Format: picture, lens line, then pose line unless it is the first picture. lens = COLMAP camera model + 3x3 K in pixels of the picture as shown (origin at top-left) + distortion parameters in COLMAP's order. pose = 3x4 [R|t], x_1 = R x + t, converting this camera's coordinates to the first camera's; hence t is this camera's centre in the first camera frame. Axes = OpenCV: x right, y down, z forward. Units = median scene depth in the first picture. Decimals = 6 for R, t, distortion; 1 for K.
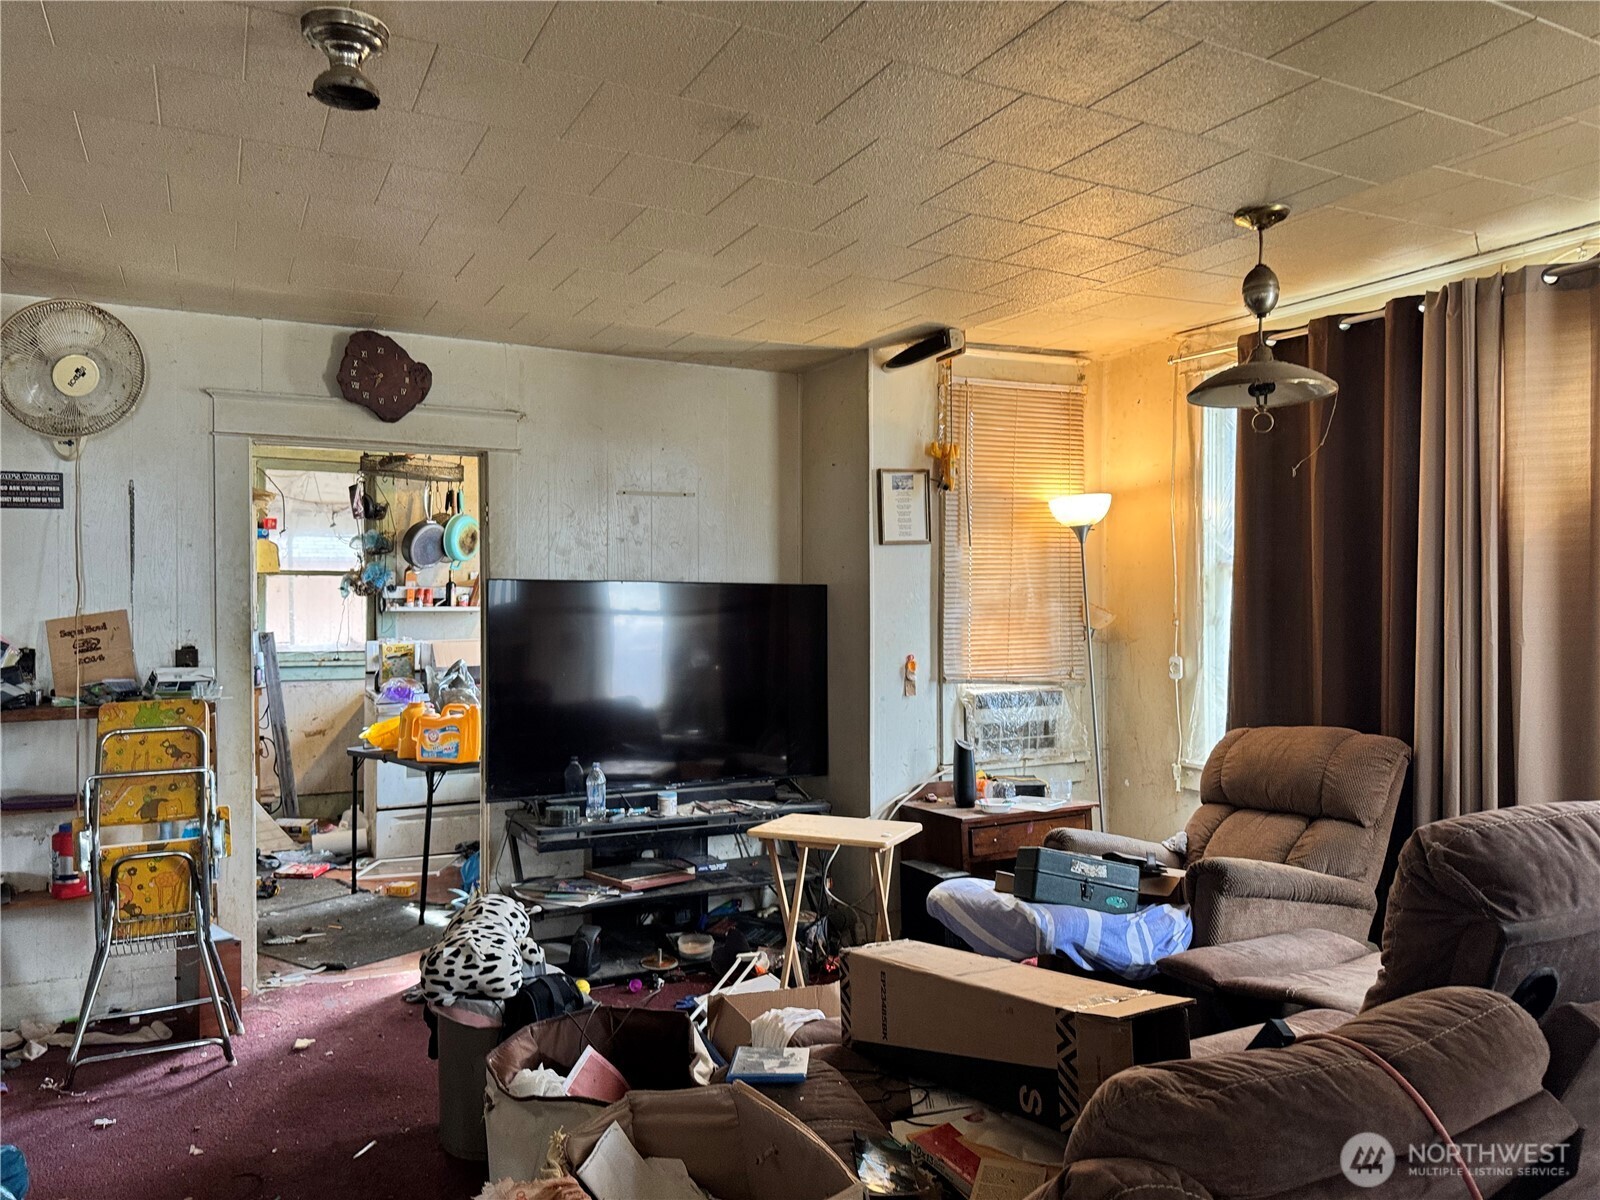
lens RADIAL K [[1135.9, 0, 799.6], [0, 1135.9, 605.8], [0, 0, 1]] dist [0.111208, -0.187831]
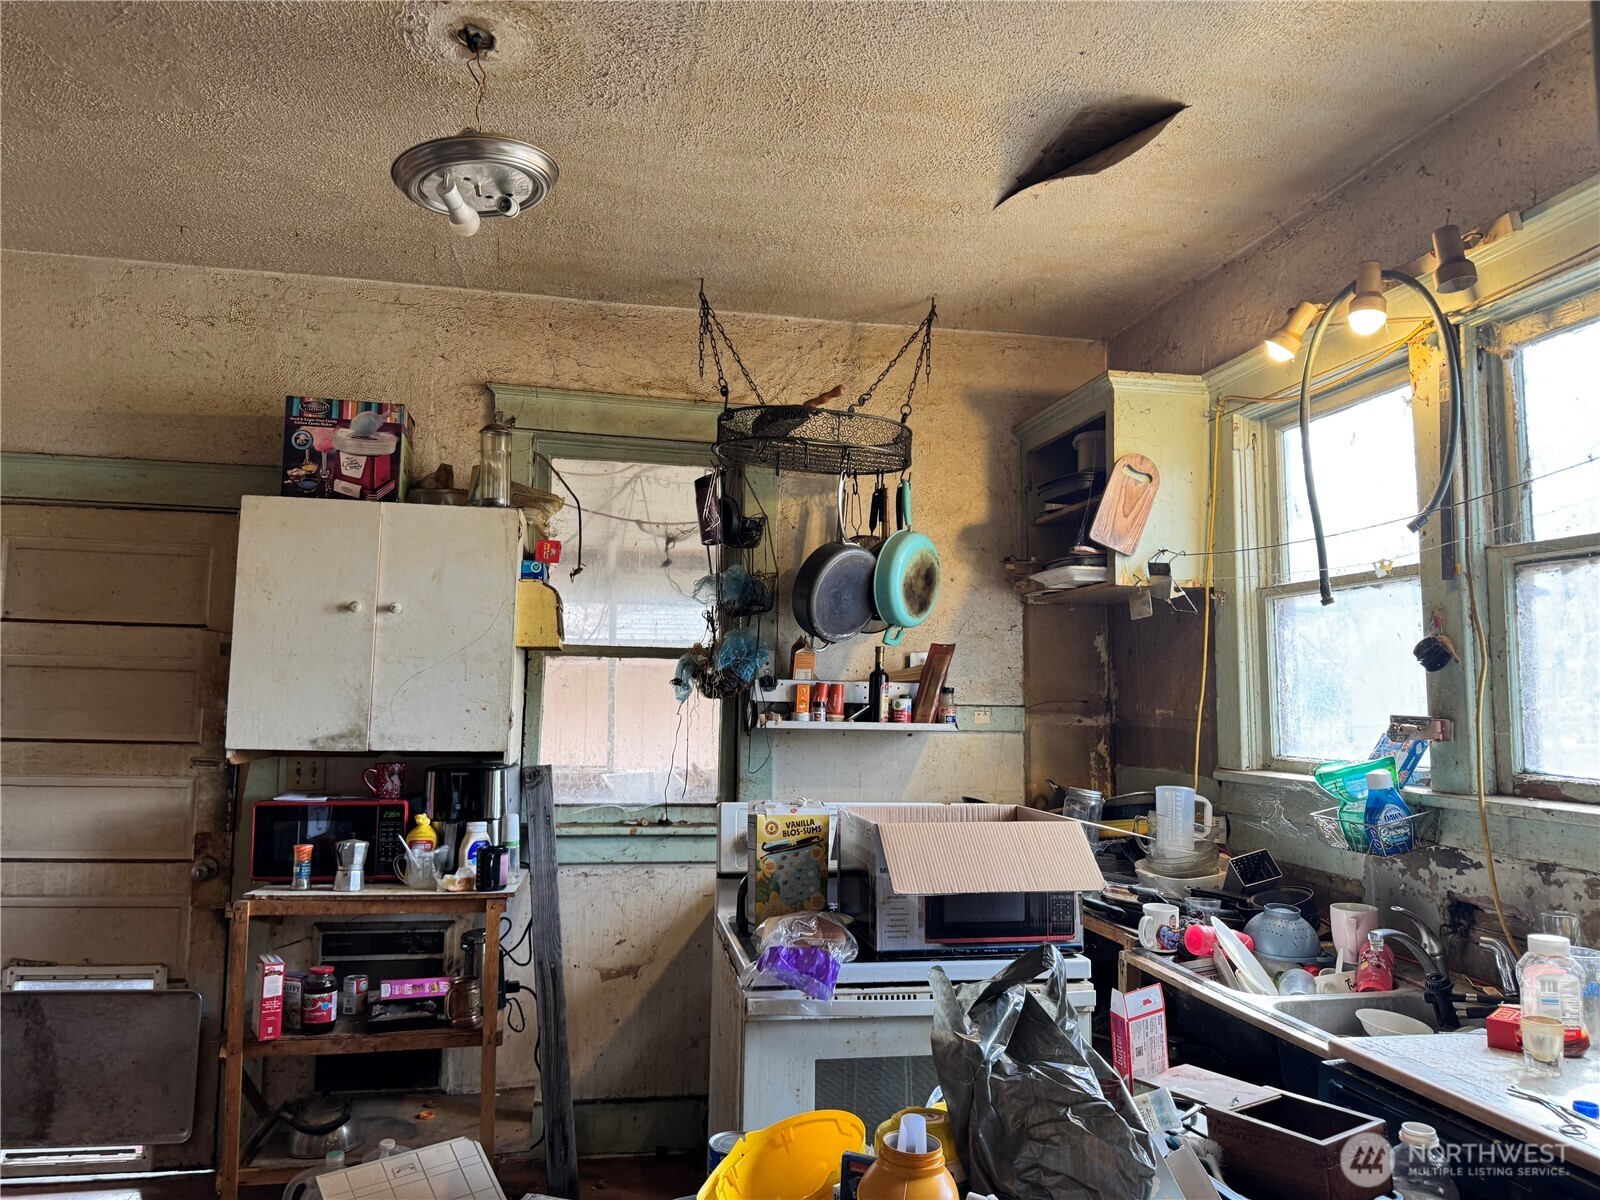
lens RADIAL K [[1119.3, 0, 803.1], [0, 1119.3, 608.6], [0, 0, 1]] dist [0.001662, -0.002591]
pose [[0.960261, -0.006555, -0.279028, -0.230255], [-0.018644, 0.995985, -0.087562, -0.005501], [0.278481, 0.089285, 0.956283, 0.602939]]
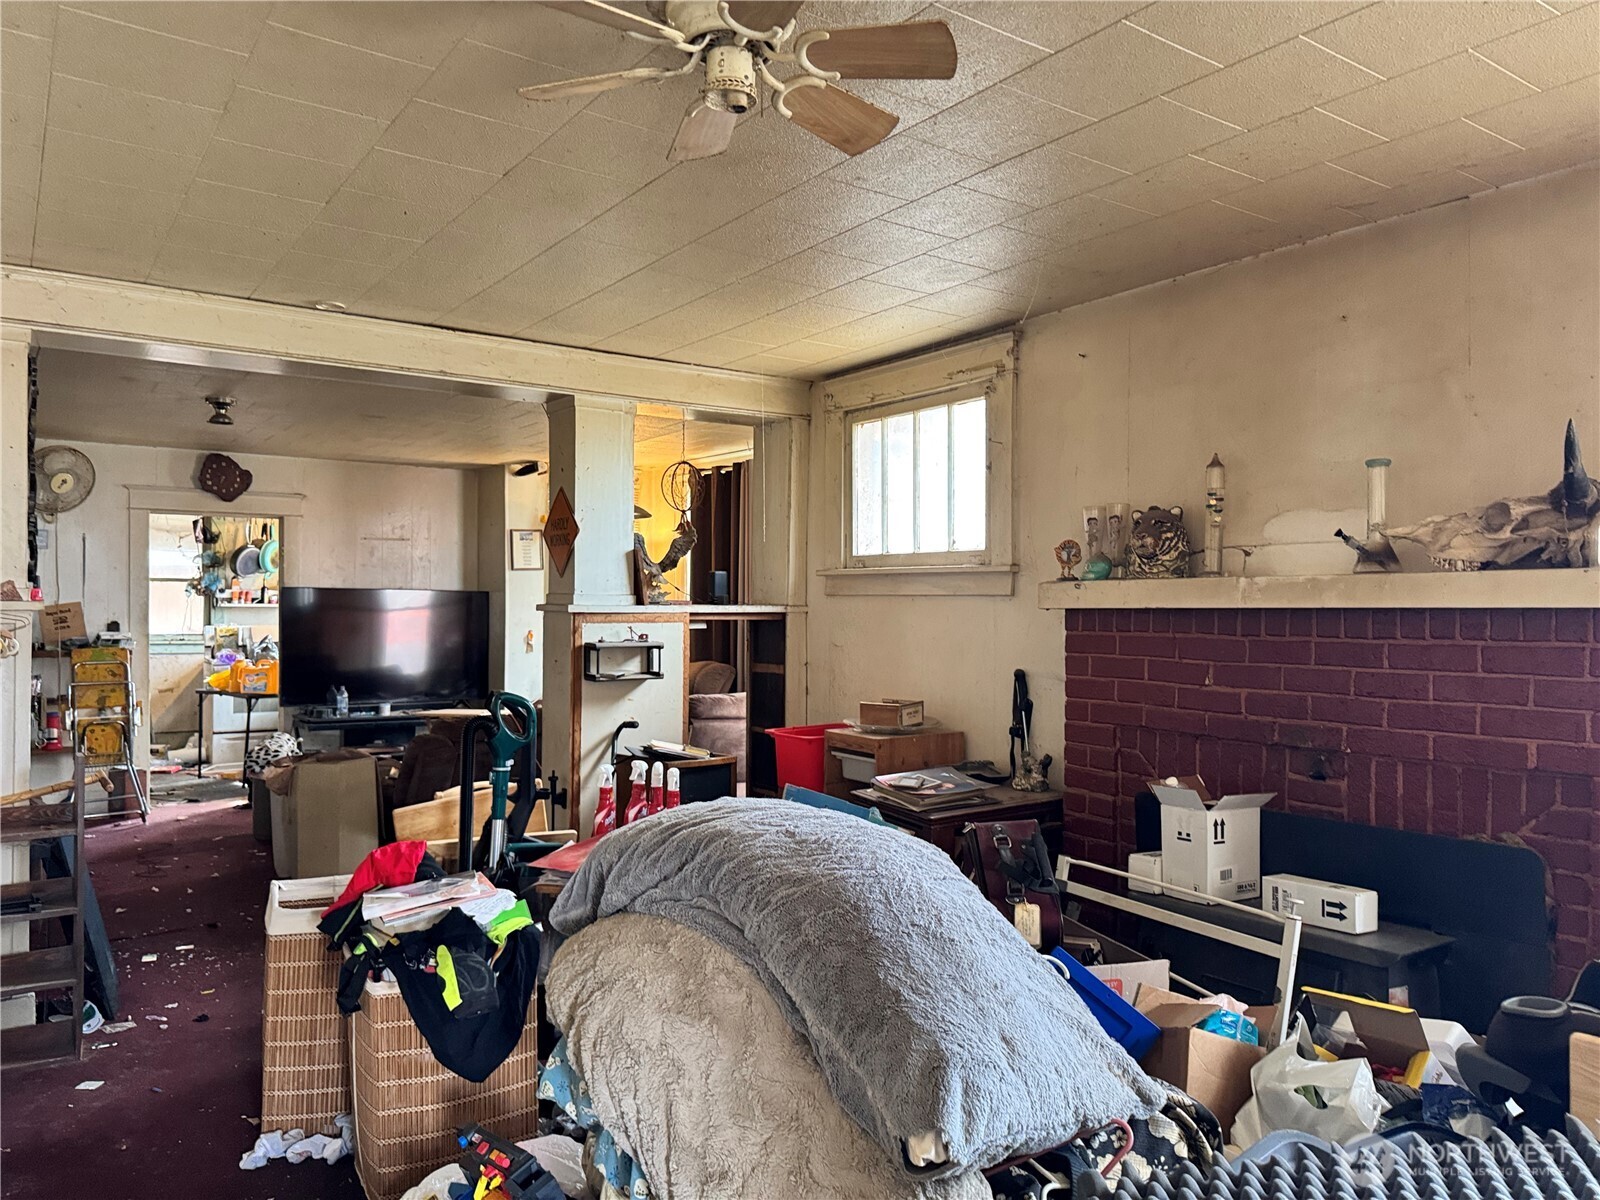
lens RADIAL K [[1119.3, 0, 803.1], [0, 1119.3, 608.6], [0, 0, 1]] dist [0.001662, -0.002591]
pose [[0.989111, 0.008039, 0.146953, 0.186239], [-0.007697, 0.999966, -0.002894, 0.006492], [-0.146971, 0.001732, 0.989139, -0.577817]]
